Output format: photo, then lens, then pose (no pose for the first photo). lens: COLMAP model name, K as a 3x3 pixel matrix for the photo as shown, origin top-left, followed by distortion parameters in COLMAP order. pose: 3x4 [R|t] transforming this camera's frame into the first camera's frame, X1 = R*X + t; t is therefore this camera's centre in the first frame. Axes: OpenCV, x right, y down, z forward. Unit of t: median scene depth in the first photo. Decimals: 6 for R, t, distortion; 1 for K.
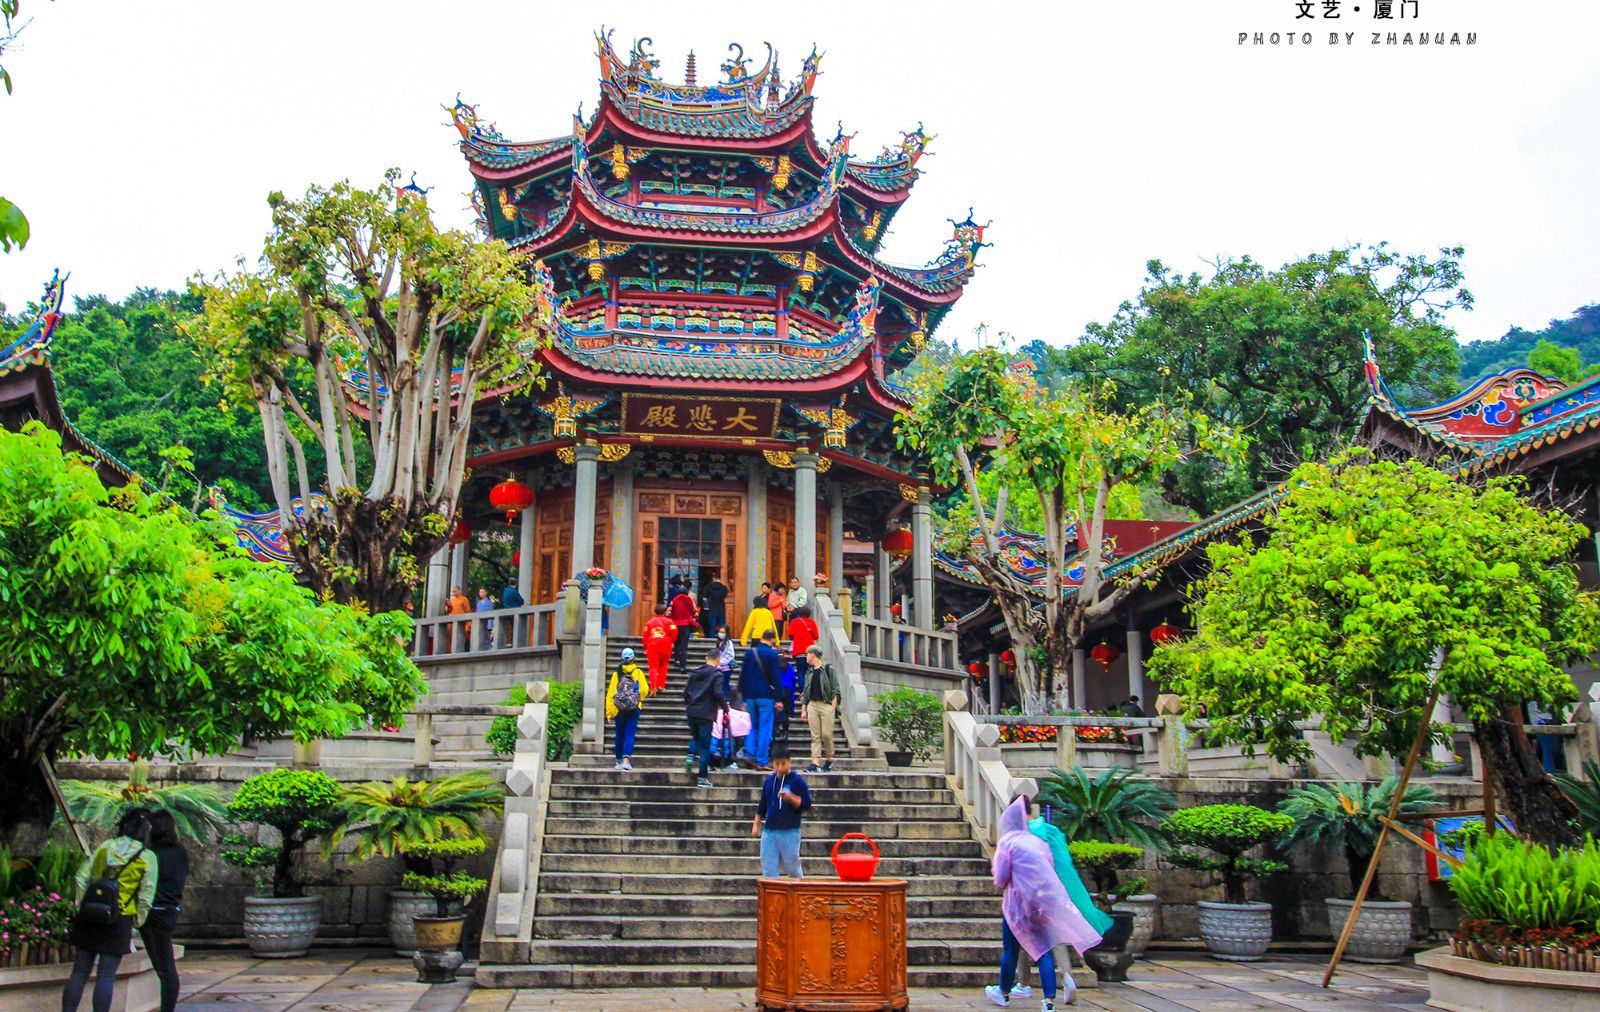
lens RADIAL K [[1349.8, 0, 799.1], [0, 1349.8, 505.2], [0, 0, 1]] dist [0.013086, 0.002473]
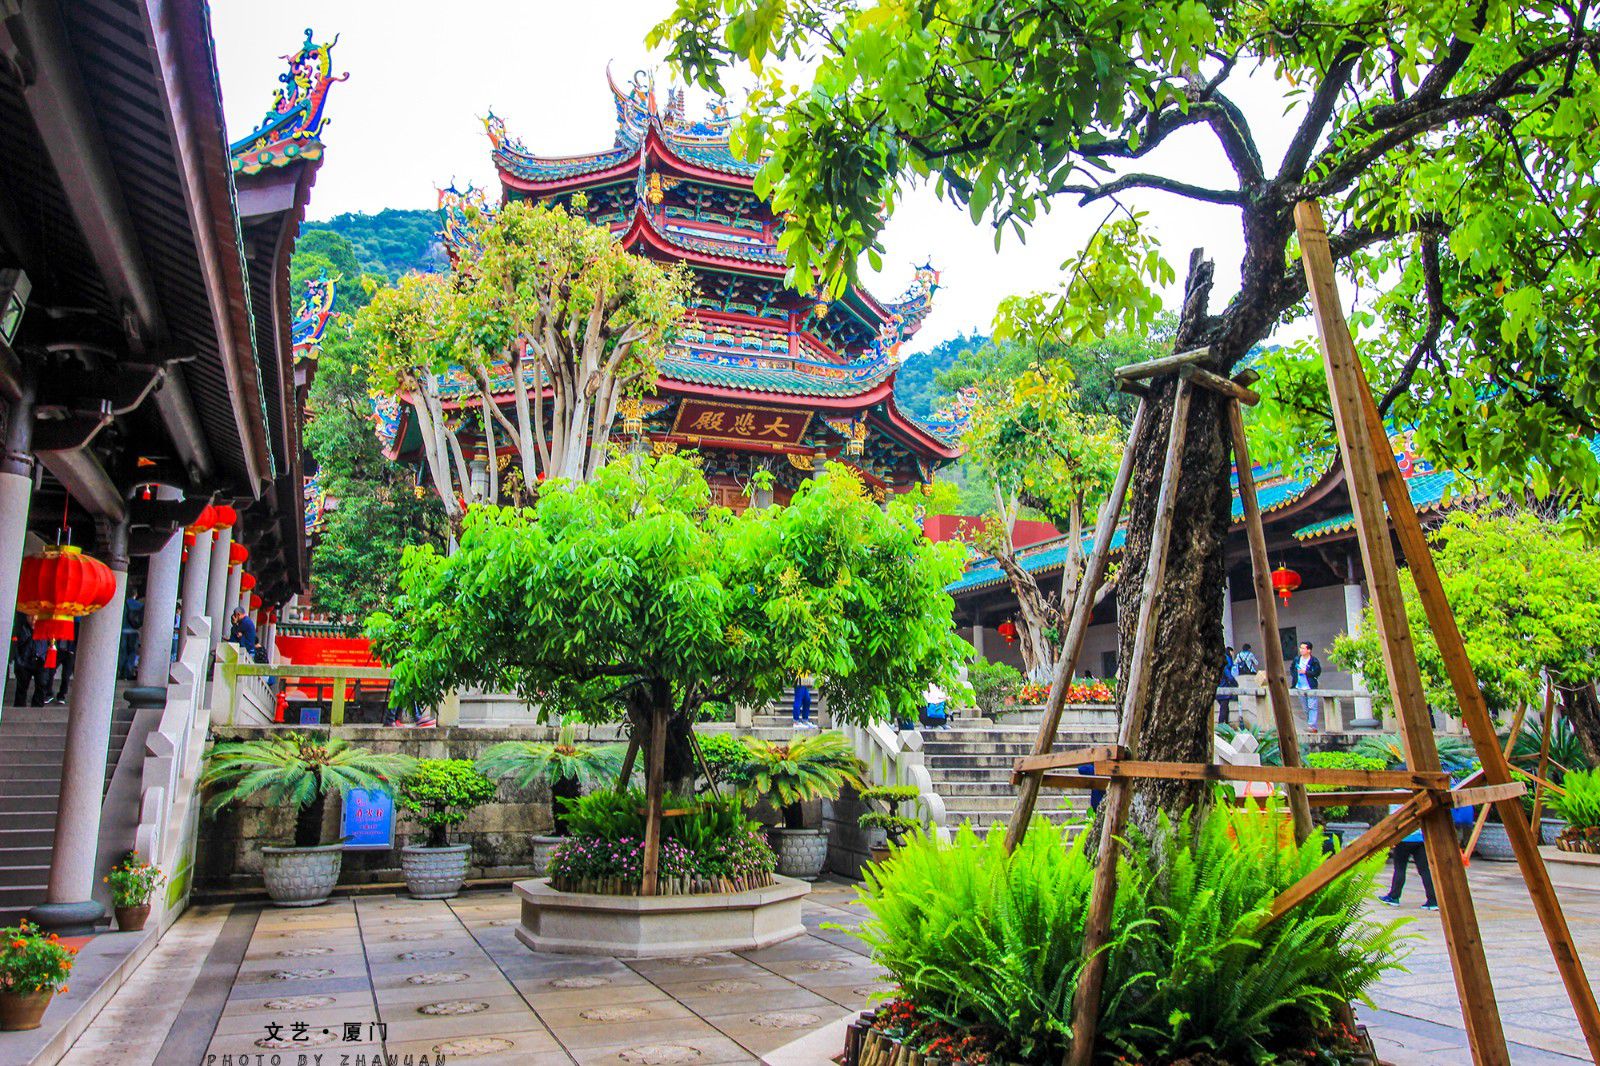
lens RADIAL K [[1233.1, 0, 801.1], [0, 1233.1, 531.0], [0, 0, 1]] dist [0.004612, 0.004889]
pose [[0.966849, 0.034001, 0.253074, -0.270781], [-0.044081, 0.998440, 0.034267, -0.010818], [-0.251514, -0.044287, 0.966840, -0.032634]]
